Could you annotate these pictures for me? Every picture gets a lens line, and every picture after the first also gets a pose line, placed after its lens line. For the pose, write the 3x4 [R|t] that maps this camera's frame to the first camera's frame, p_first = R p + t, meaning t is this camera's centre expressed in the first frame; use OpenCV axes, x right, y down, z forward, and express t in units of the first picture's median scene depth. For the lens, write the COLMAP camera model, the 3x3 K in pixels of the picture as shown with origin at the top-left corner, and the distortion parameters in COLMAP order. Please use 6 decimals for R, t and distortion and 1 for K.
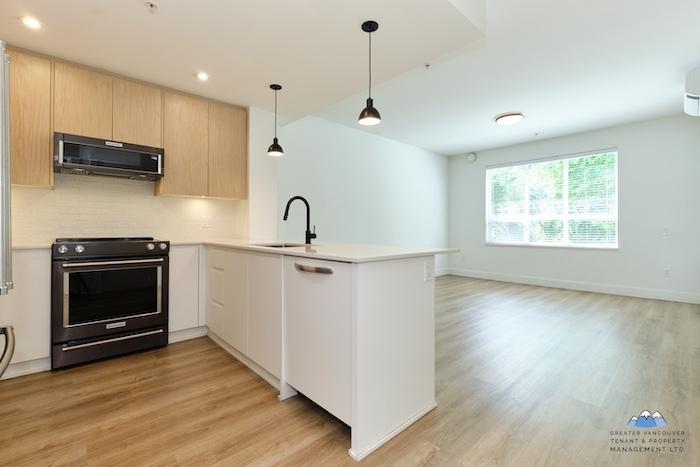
lens RADIAL K [[309.6, 0, 341.2], [0, 309.6, 227.8], [0, 0, 1]] dist [0.000593, -0.002085]
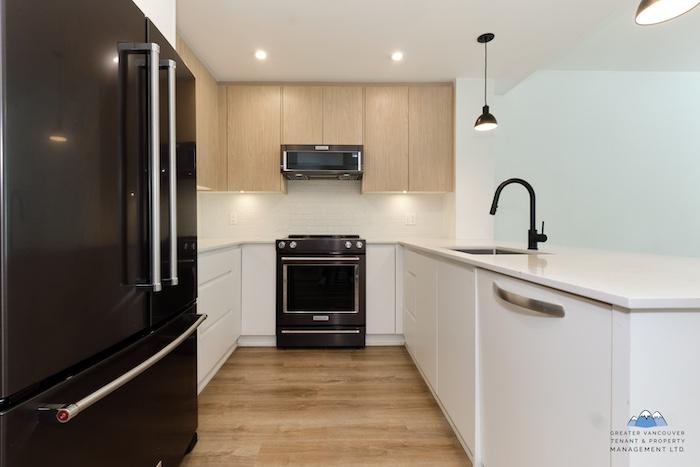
lens RADIAL K [[309.6, 0, 341.2], [0, 309.6, 226.5], [0, 0, 1]] dist [0.000593, -0.002085]
pose [[0.756563, -0.000476, -0.653921, 0.016024], [0.003030, 0.999992, 0.002778, -0.000411], [0.653914, -0.004083, 0.756558, 0.233506]]
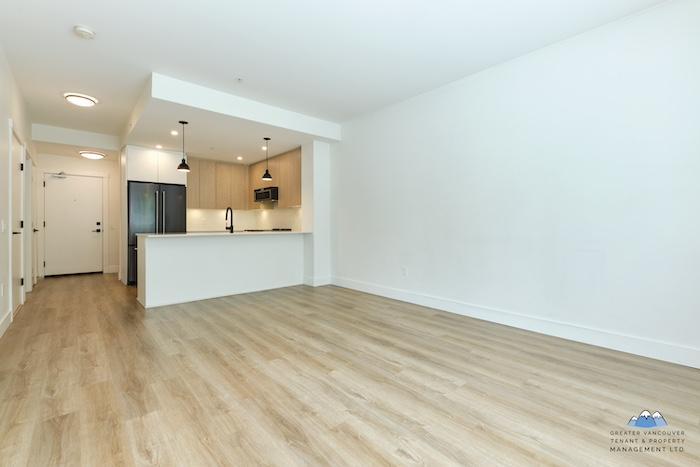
lens RADIAL K [[309.6, 0, 342.9], [0, 309.6, 229.1], [0, 0, 1]] dist [0.000593, -0.002085]
pose [[-0.014084, 0.012012, -0.999829, 1.700814], [0.004197, 0.999920, 0.011954, 0.011335], [0.999892, -0.004028, -0.014133, 1.689801]]
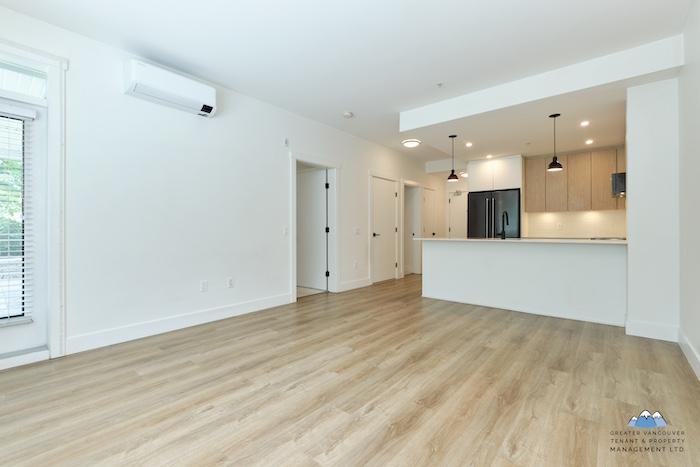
lens RADIAL K [[309.6, 0, 337.0], [0, 309.6, 231.0], [0, 0, 1]] dist [0.000593, -0.002085]
pose [[-0.992703, -0.002450, -0.120558, 0.946760], [-0.002478, 0.999997, 0.000083, 0.012016], [0.120558, 0.000381, -0.992706, 2.524881]]
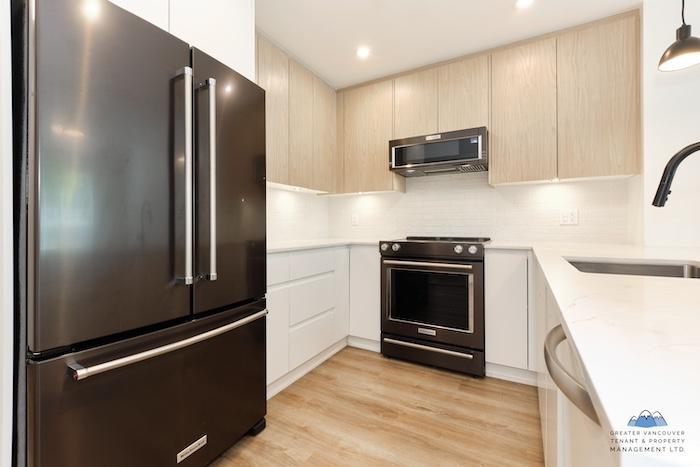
lens RADIAL K [[309.6, 0, 342.7], [0, 309.6, 227.5], [0, 0, 1]] dist [0.000593, -0.002085]
pose [[0.308847, -0.003007, -0.951107, 0.072783], [0.005183, 0.999985, -0.001479, 0.002637], [0.951098, -0.004473, 0.308858, 0.448949]]
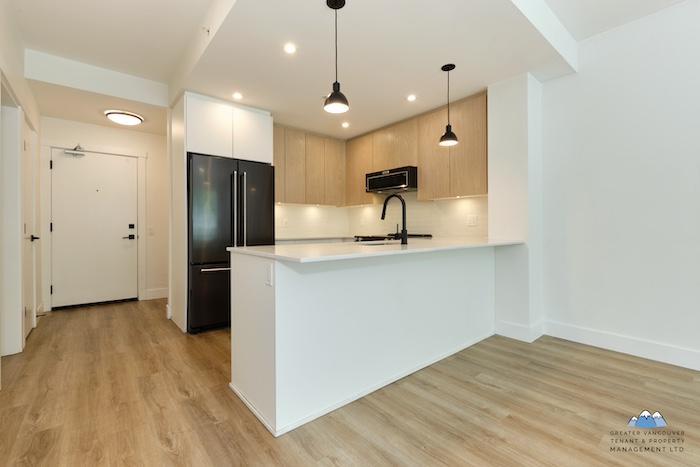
lens RADIAL K [[309.6, 0, 344.8], [0, 309.6, 233.8], [0, 0, 1]] dist [0.000593, -0.002085]
pose [[-0.048584, 0.020103, -0.998617, 0.804335], [0.004479, 0.999792, 0.019909, 0.000656], [0.998809, -0.003505, -0.048664, 0.874388]]
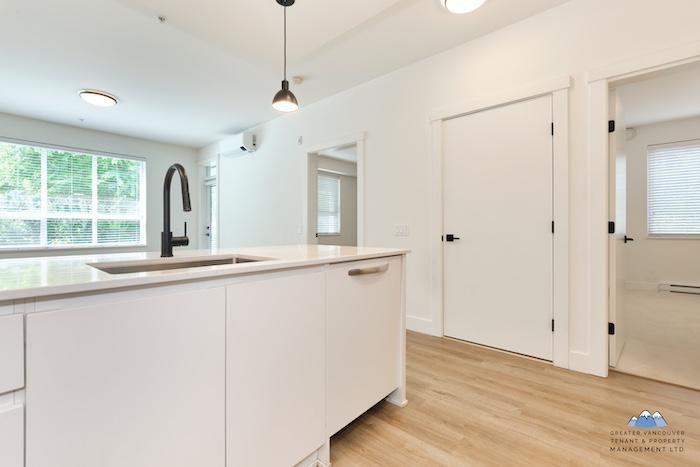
lens RADIAL K [[309.6, 0, 345.7], [0, 309.6, 226.7], [0, 0, 1]] dist [0.000593, -0.002085]
pose [[-0.118624, 0.005004, 0.992927, -0.666290], [-0.001944, 0.999984, -0.005271, 0.002050], [-0.992937, -0.002556, -0.118613, 0.765346]]
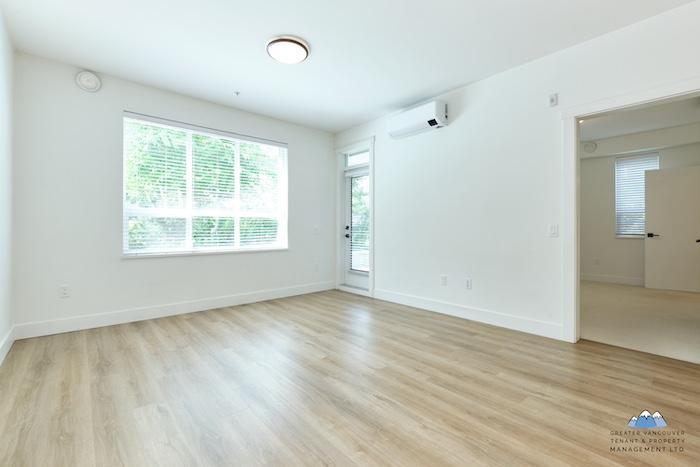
lens RADIAL K [[309.6, 0, 345.9], [0, 309.6, 231.6], [0, 0, 1]] dist [0.000593, -0.002085]
pose [[0.014039, -0.011309, 0.999838, -0.142132], [-0.002073, 0.999934, 0.011339, 0.003627], [-0.999899, -0.002232, 0.014014, 1.562560]]
